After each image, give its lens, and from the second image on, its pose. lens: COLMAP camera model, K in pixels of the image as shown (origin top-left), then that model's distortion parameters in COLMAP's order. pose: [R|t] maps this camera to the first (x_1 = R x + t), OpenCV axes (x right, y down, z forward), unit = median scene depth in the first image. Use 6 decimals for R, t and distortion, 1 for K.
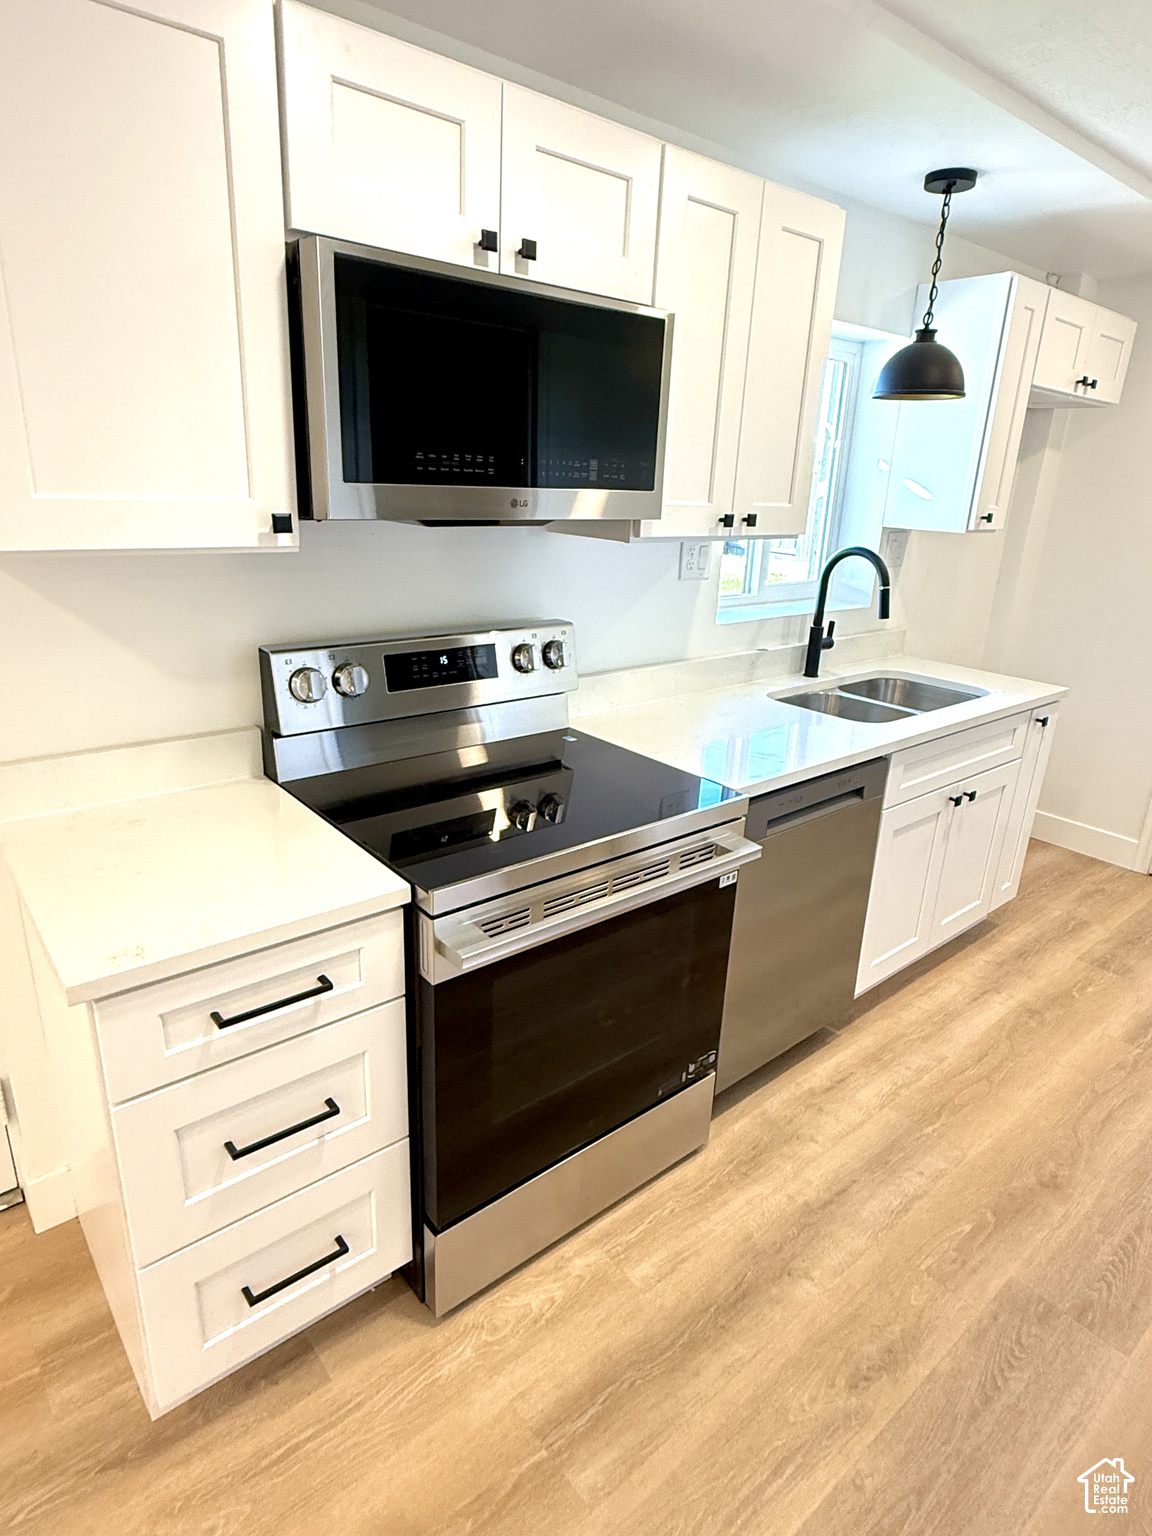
lens RADIAL K [[865.8, 0, 576.8], [0, 865.8, 772.4], [0, 0, 1]] dist [-0.001213, 0.002279]
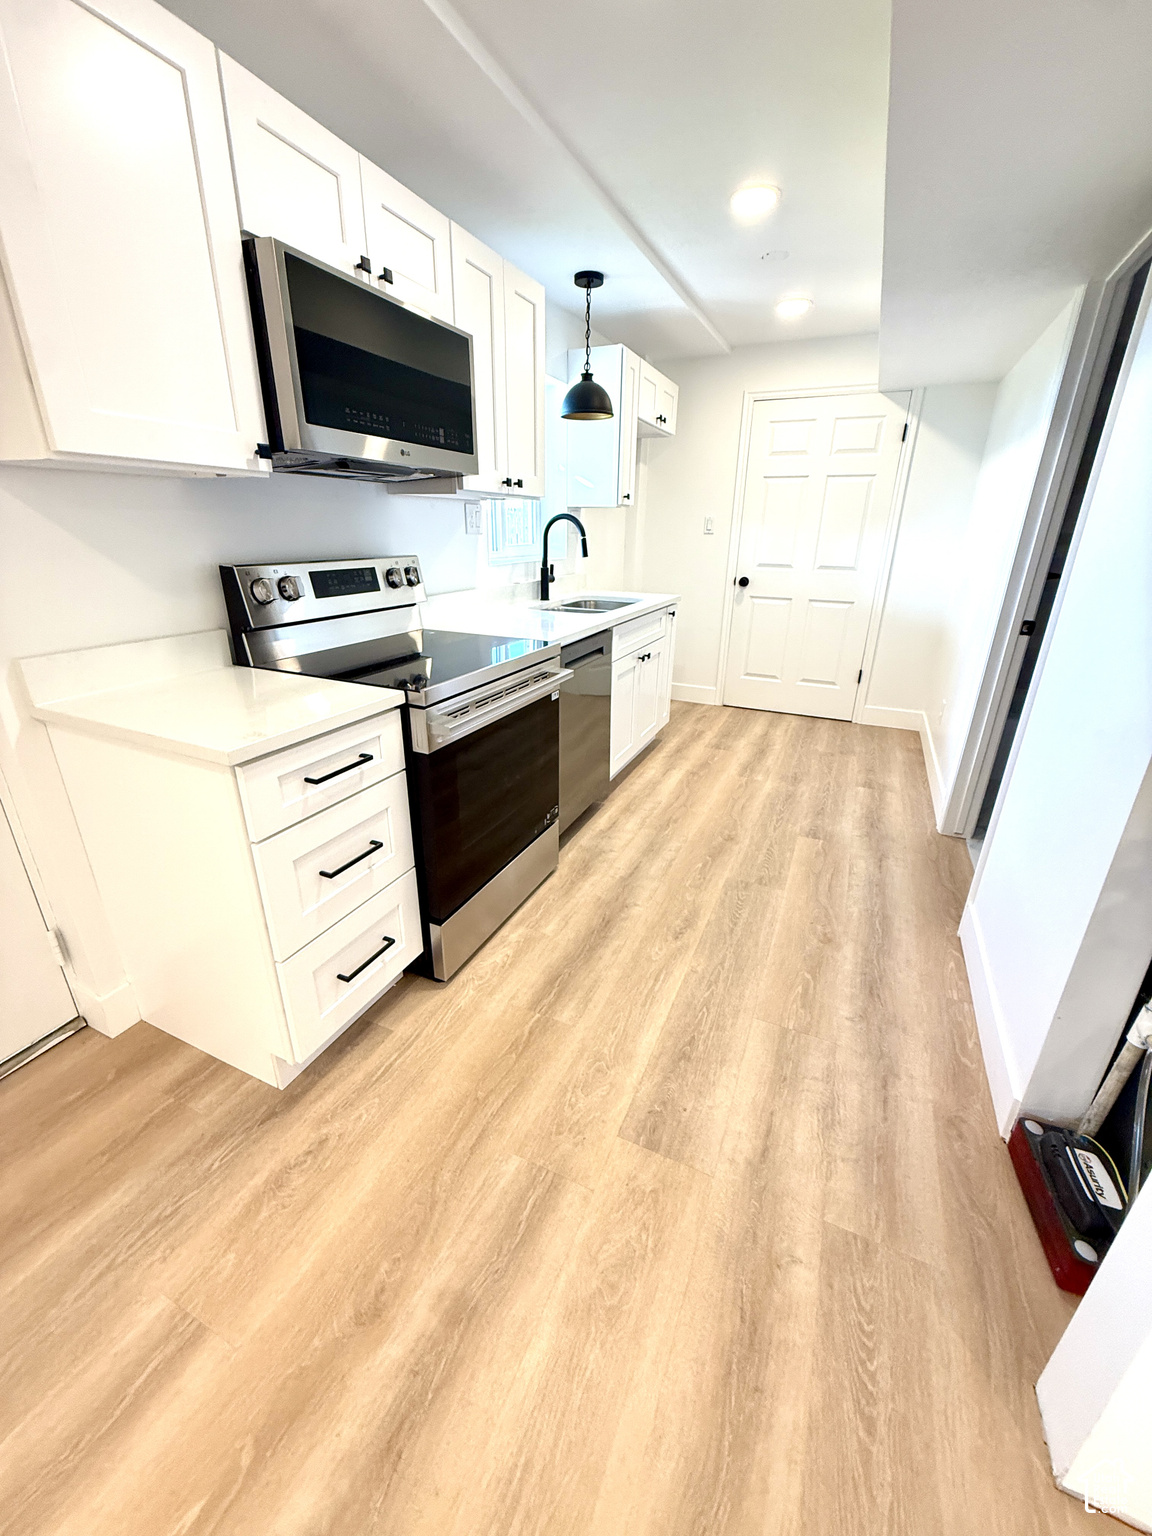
lens RADIAL K [[608.9, 0, 572.8], [0, 608.9, 771.1], [0, 0, 1]] dist [0.002113, -0.000471]
pose [[0.903574, -0.184232, 0.386797, -0.282937], [0.162332, 0.982727, 0.088862, 0.172000], [-0.396487, -0.017504, 0.917874, -0.101456]]
